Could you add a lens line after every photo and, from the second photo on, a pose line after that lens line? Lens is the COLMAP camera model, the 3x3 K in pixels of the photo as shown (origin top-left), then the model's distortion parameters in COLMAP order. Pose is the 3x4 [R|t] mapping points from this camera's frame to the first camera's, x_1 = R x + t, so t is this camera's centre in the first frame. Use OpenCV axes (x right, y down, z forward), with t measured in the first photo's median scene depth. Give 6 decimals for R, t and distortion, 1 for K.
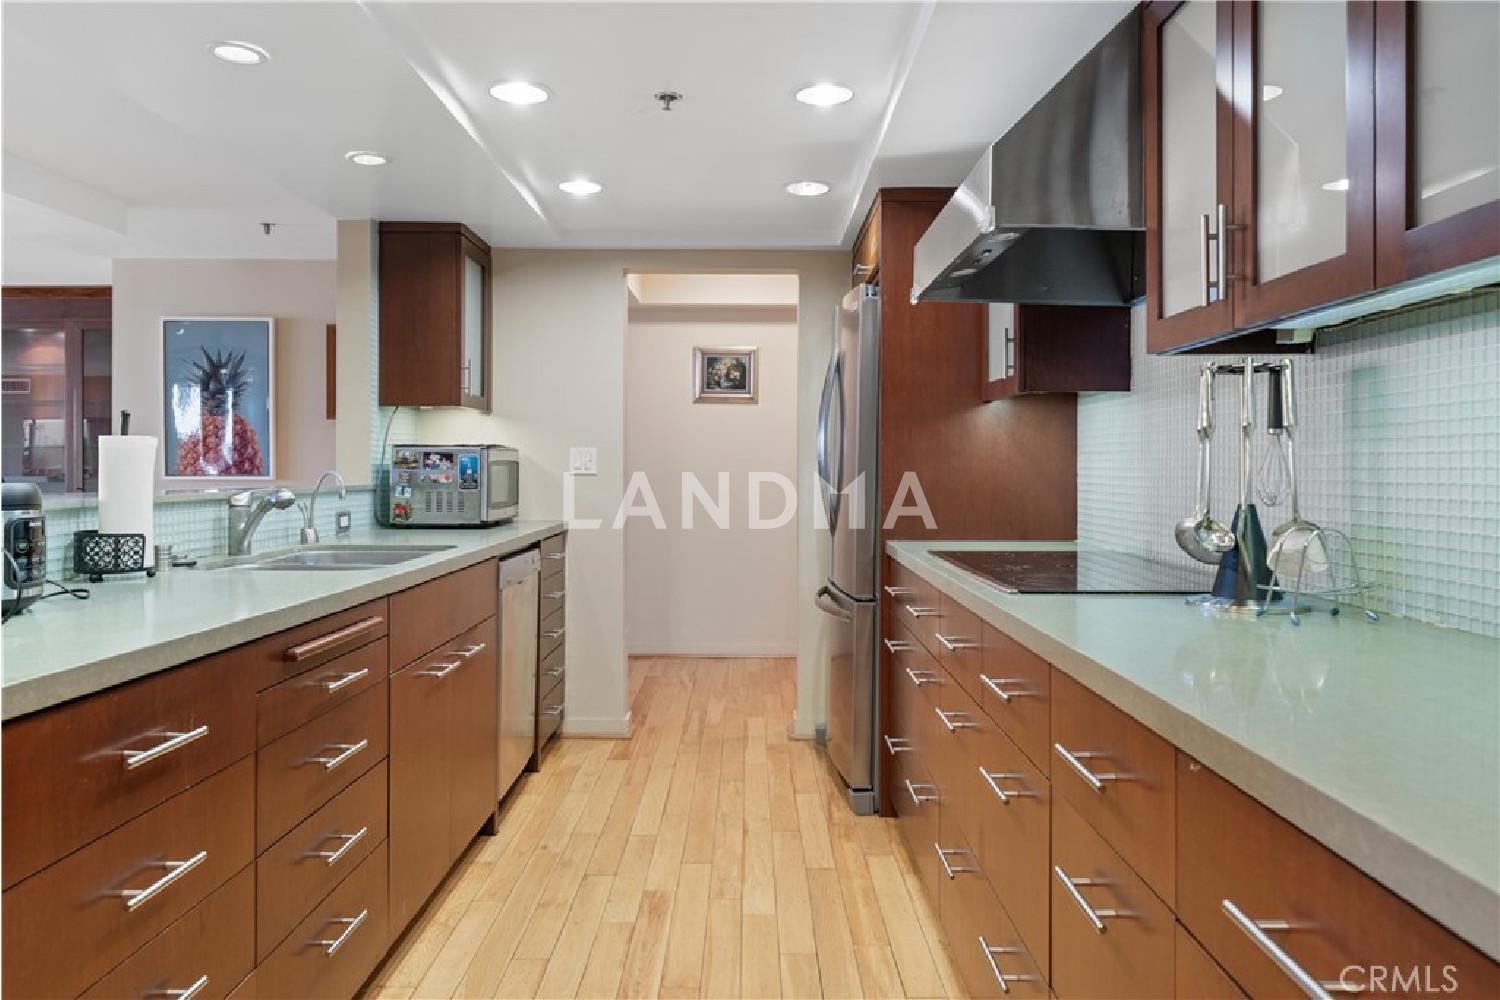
lens RADIAL K [[1020.2, 0, 750.1], [0, 1020.2, 469.1], [0, 0, 1]] dist [0.003290, 0.001413]
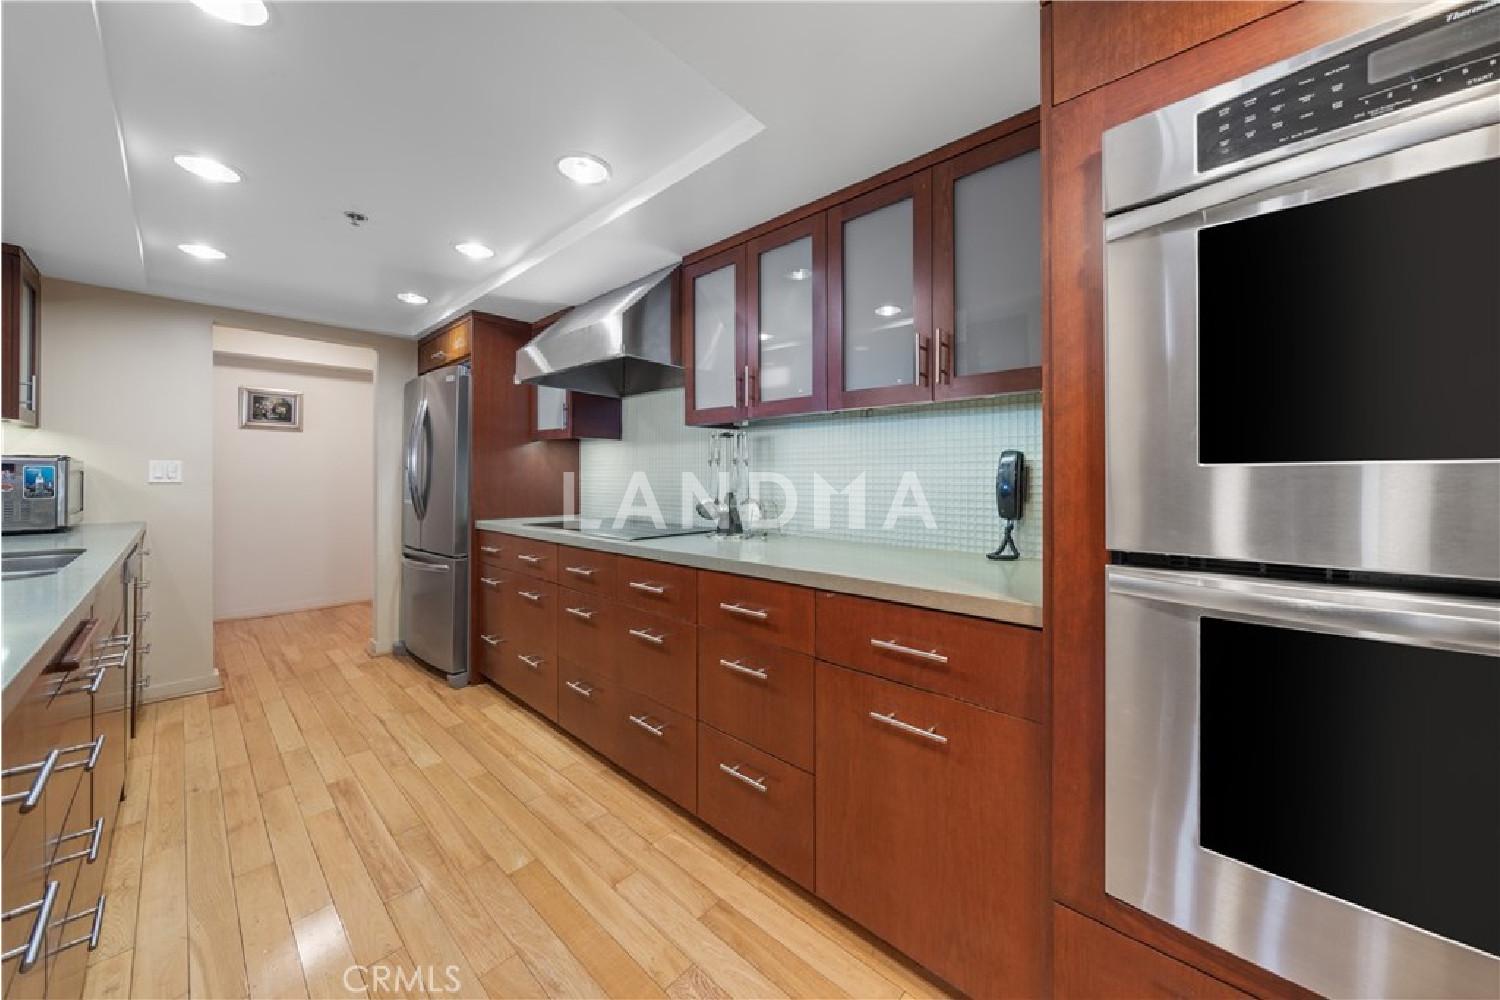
lens RADIAL K [[524.1, 0, 750.6], [0, 524.1, 475.5], [0, 0, 1]] dist [-0.000595, -0.000140]
pose [[0.673150, 0.001610, 0.739504, -0.205062], [0.001333, 0.999993, -0.003390, -0.000468], [-0.739505, 0.003268, 0.673144, 0.085559]]
